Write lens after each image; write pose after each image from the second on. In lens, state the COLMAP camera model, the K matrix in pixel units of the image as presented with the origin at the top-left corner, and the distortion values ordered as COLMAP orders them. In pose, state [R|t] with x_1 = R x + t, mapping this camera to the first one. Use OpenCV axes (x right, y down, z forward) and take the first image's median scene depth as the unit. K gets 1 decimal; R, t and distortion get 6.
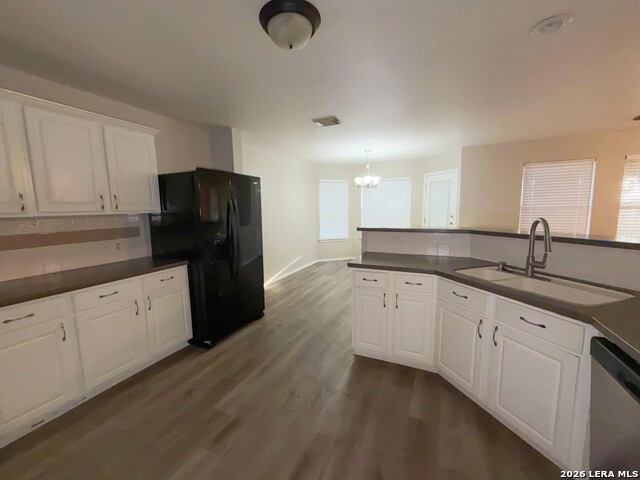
lens RADIAL K [[261.5, 0, 320.0], [0, 261.5, 238.0], [0, 0, 1]] dist [-0.004133, -0.000288]
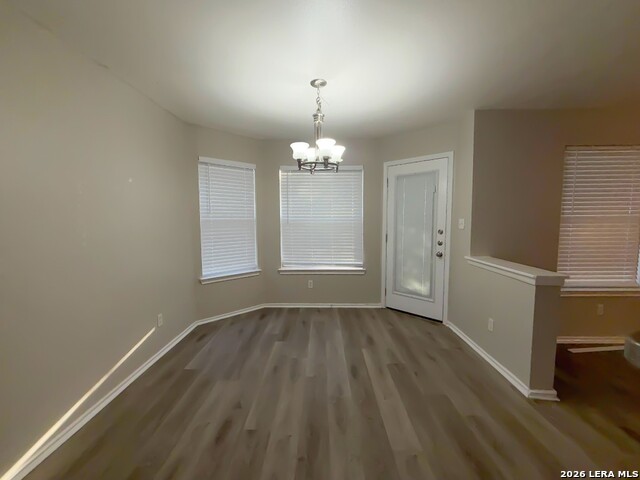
lens RADIAL K [[261.5, 0, 316.5], [0, 261.5, 239.7], [0, 0, 1]] dist [-0.004133, -0.000288]
pose [[0.912043, -0.020253, 0.409595, -0.004037], [0.034510, 0.999027, -0.027444, -0.051676], [-0.408641, 0.039165, 0.911855, 0.512901]]
